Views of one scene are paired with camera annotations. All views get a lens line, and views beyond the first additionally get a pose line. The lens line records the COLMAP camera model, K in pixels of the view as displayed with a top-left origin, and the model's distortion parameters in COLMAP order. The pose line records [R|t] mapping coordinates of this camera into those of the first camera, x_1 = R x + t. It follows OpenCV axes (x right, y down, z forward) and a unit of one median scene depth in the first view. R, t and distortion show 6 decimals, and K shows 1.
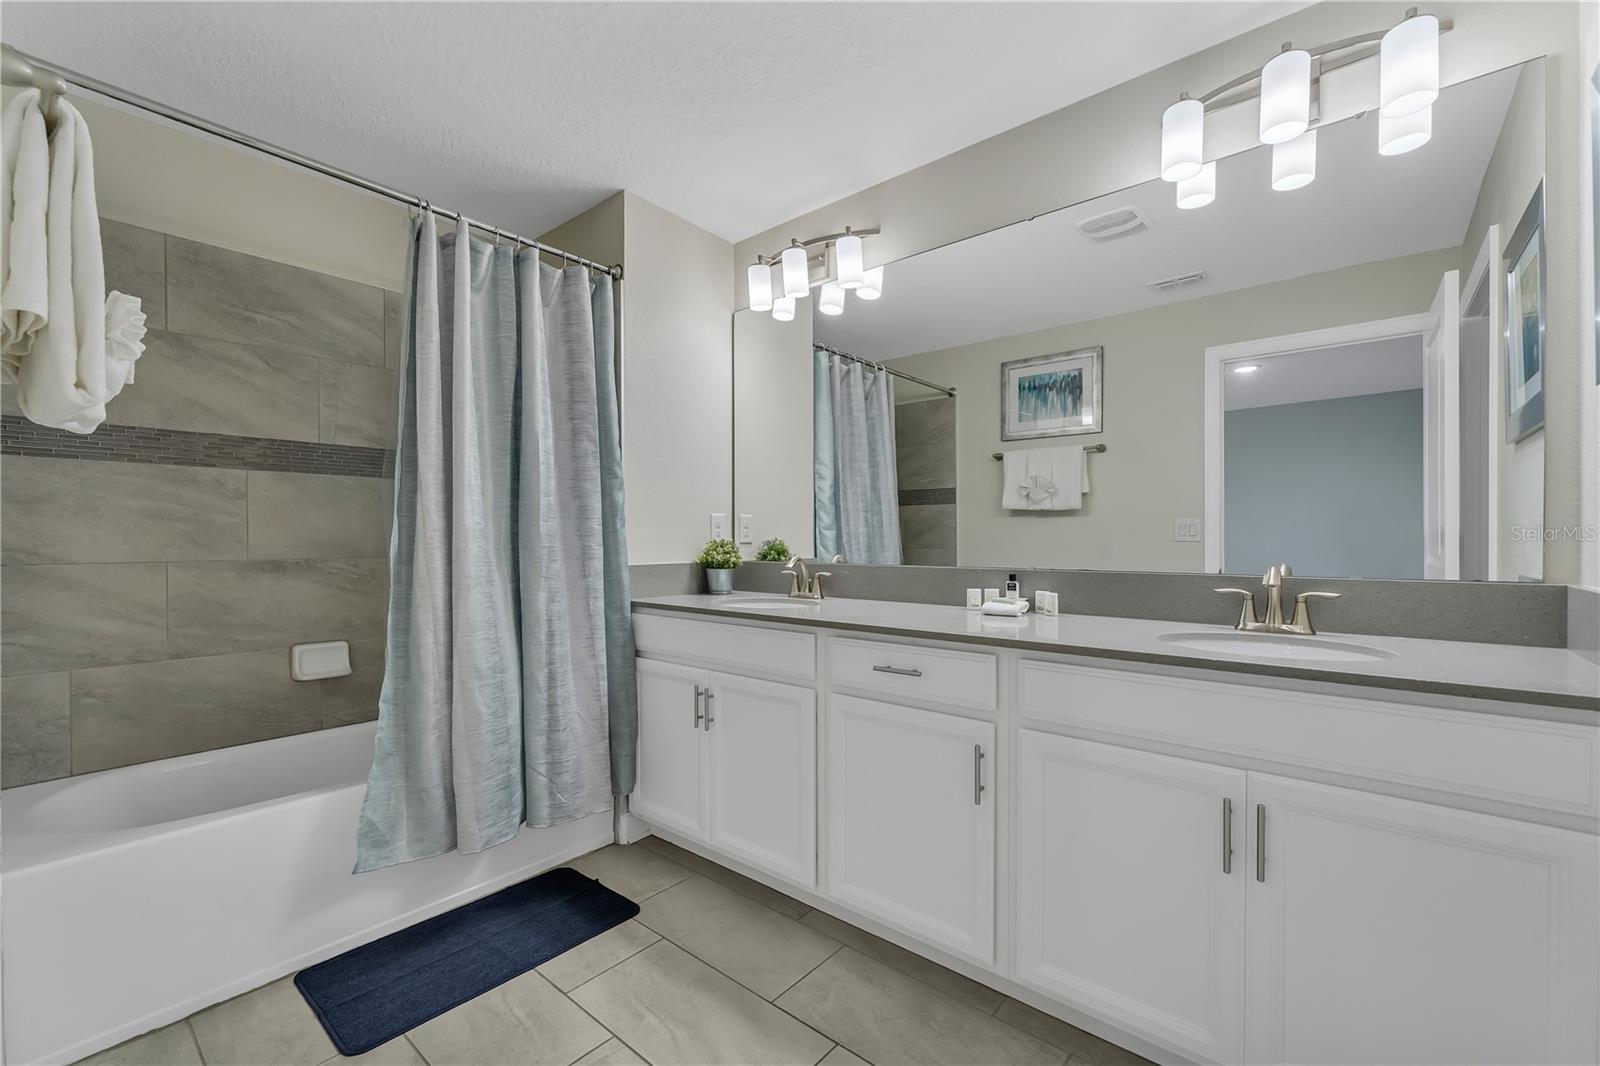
lens RADIAL K [[657.4, 0, 805.7], [0, 657.4, 540.1], [0, 0, 1]] dist [-0.000119, -0.000005]
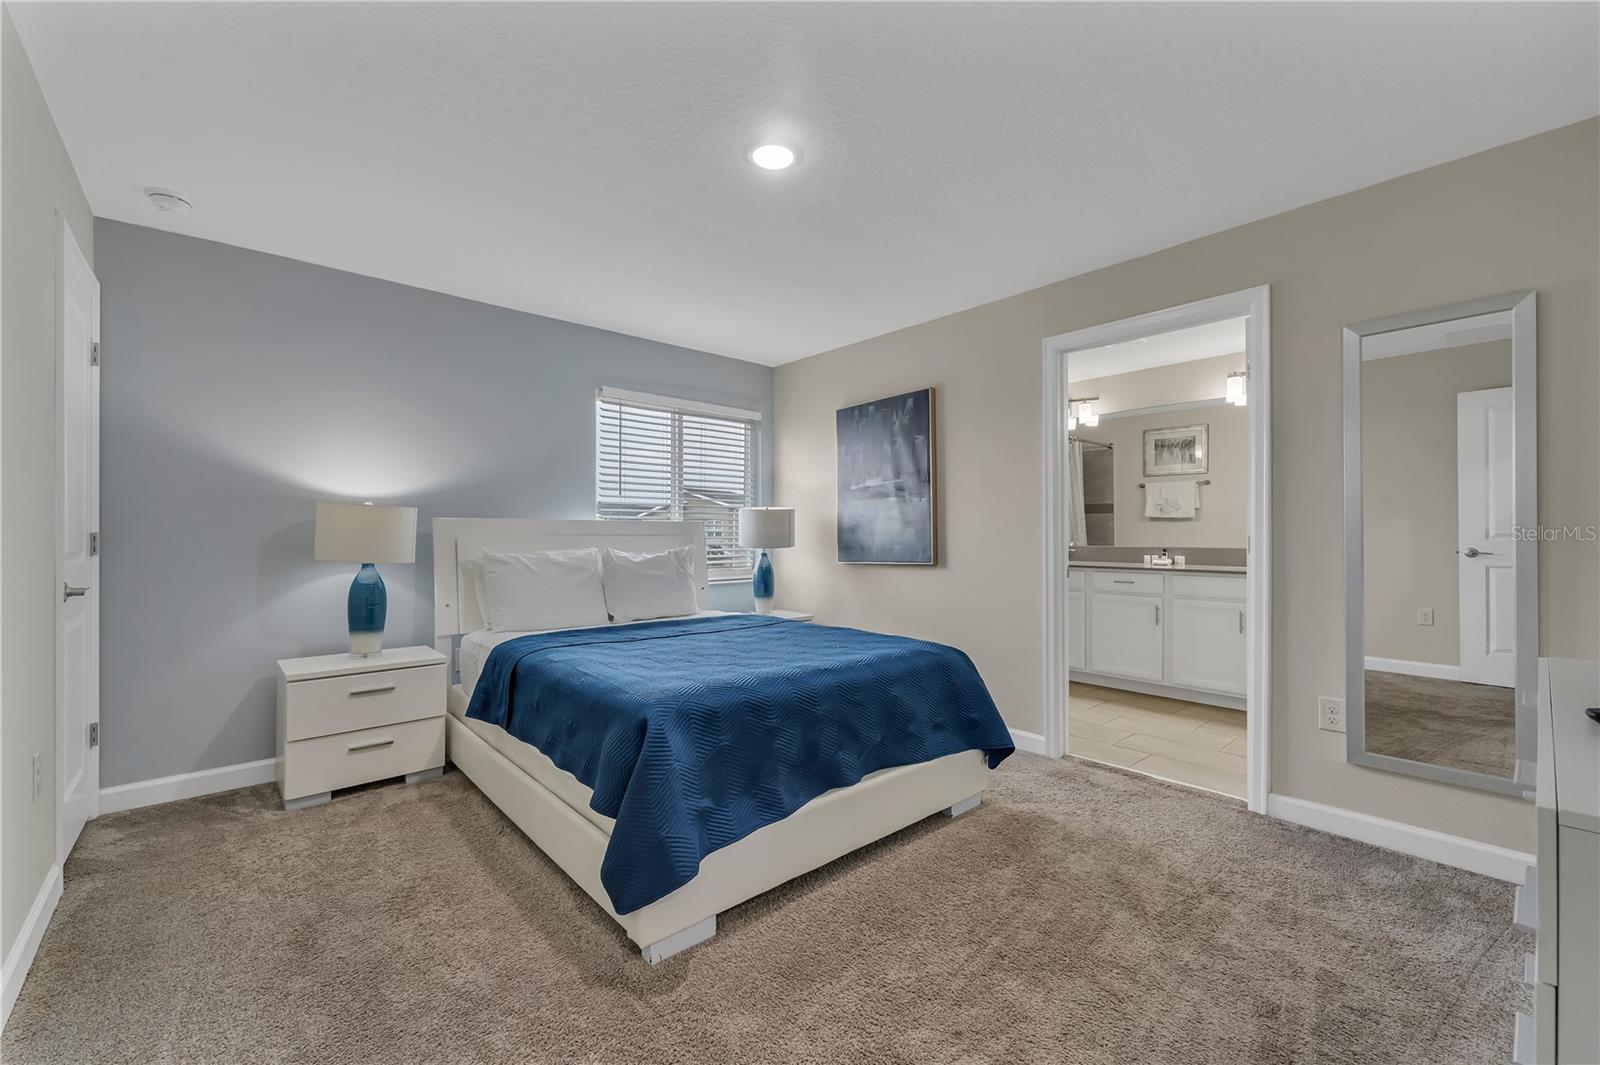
lens RADIAL K [[657.4, 0, 786.4], [0, 657.4, 521.3], [0, 0, 1]] dist [-0.000119, -0.000005]
pose [[0.987451, 0.006750, -0.157780, -0.366325], [-0.009260, 0.999842, -0.015180, -0.001079], [0.157653, 0.016450, 0.987358, -0.870496]]
